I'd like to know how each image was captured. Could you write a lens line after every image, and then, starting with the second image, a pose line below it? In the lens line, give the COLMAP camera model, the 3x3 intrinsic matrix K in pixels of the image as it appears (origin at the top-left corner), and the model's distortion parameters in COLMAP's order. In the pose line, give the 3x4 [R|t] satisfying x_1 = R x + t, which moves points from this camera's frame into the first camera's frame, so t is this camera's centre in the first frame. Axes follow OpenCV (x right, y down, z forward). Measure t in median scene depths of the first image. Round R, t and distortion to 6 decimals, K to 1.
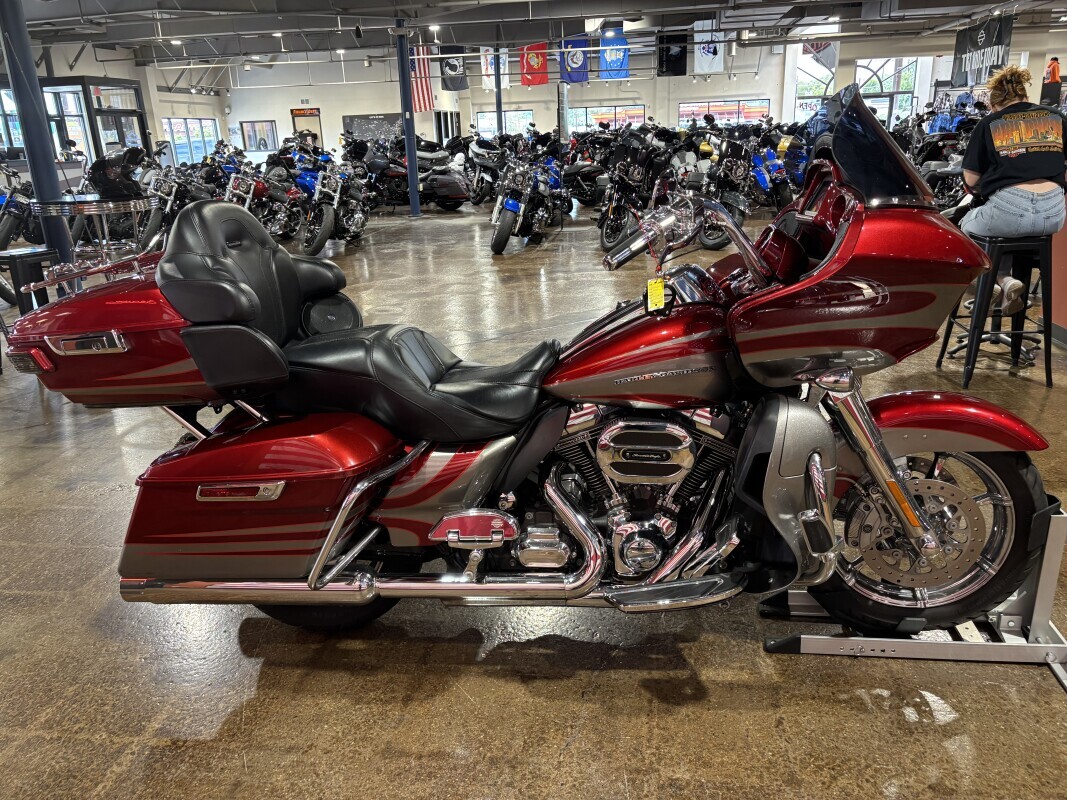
lens RADIAL K [[802.0, 0, 533.5], [0, 802.0, 400.0], [0, 0, 1]] dist [0.035307, -0.007396]
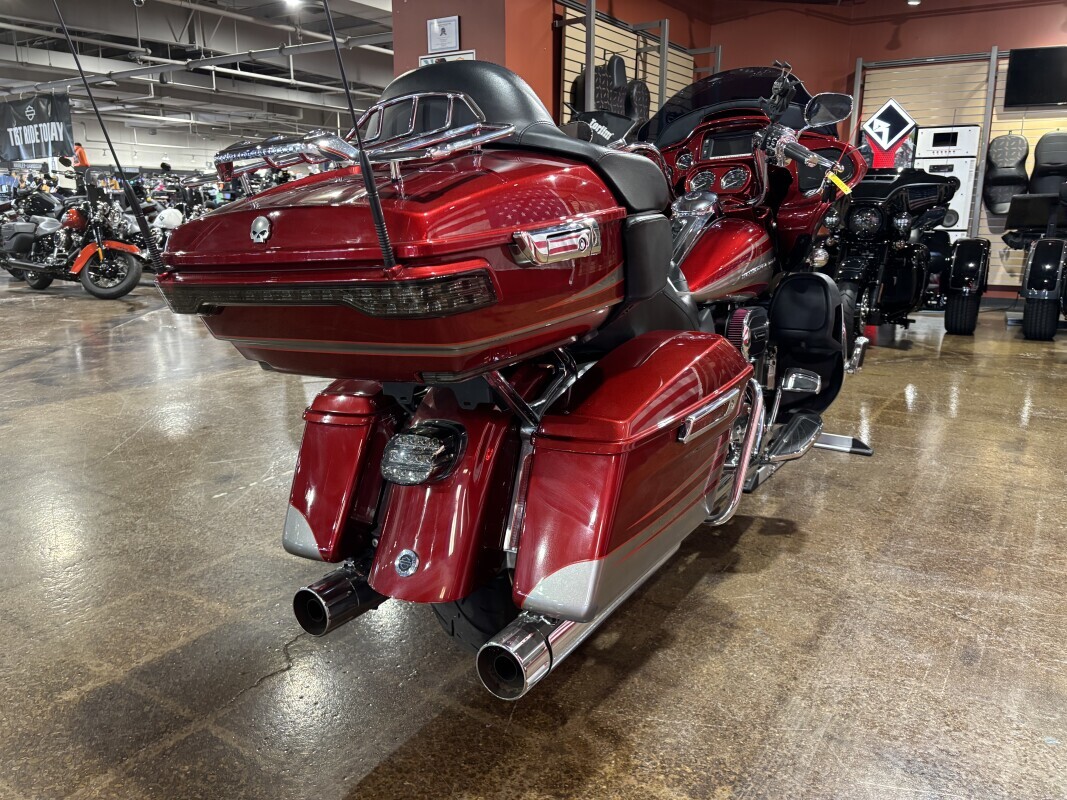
lens RADIAL K [[802.0, 0, 533.5], [0, 802.0, 400.0], [0, 0, 1]] dist [0.035307, -0.007396]
pose [[0.444666, -0.178451, 0.877740, -0.905869], [0.269422, 0.961217, 0.058932, -0.002808], [-0.854215, 0.210277, 0.475499, 0.595704]]
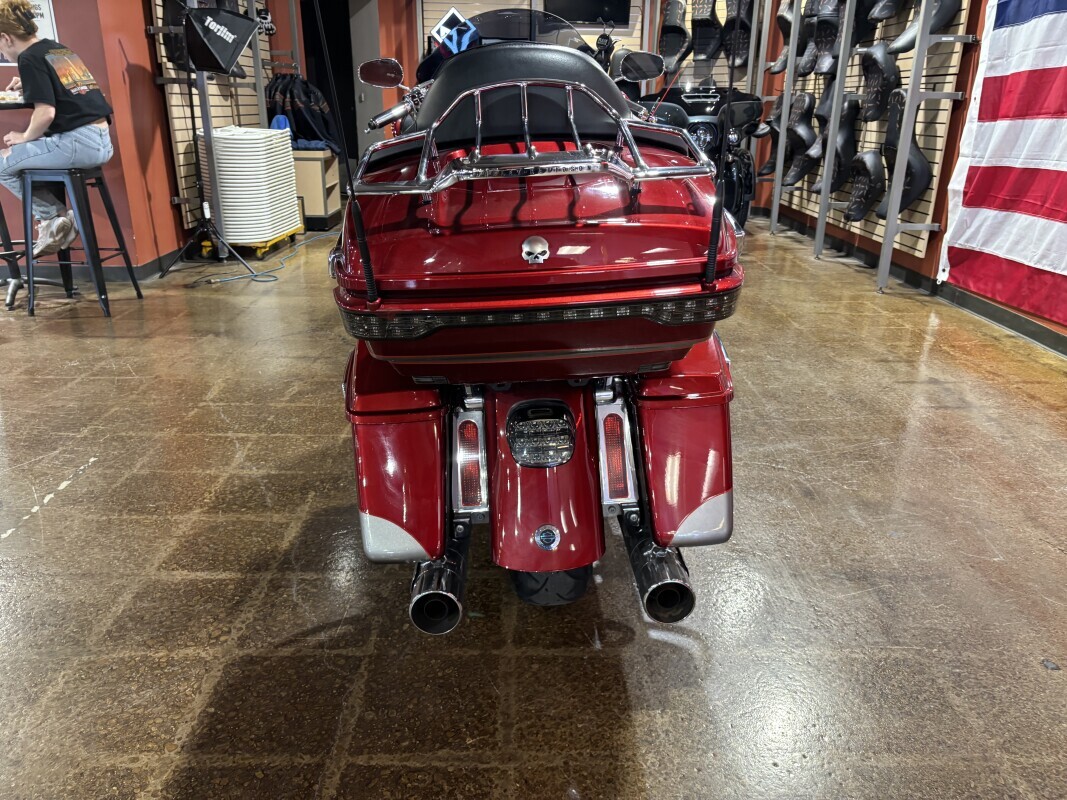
lens RADIAL K [[802.0, 0, 533.5], [0, 802.0, 400.0], [0, 0, 1]] dist [0.035307, -0.007396]
pose [[-0.116348, -0.318511, 0.940752, -1.003901], [0.308529, 0.888735, 0.339057, -0.191539], [-0.944073, 0.329698, -0.005133, 0.963225]]
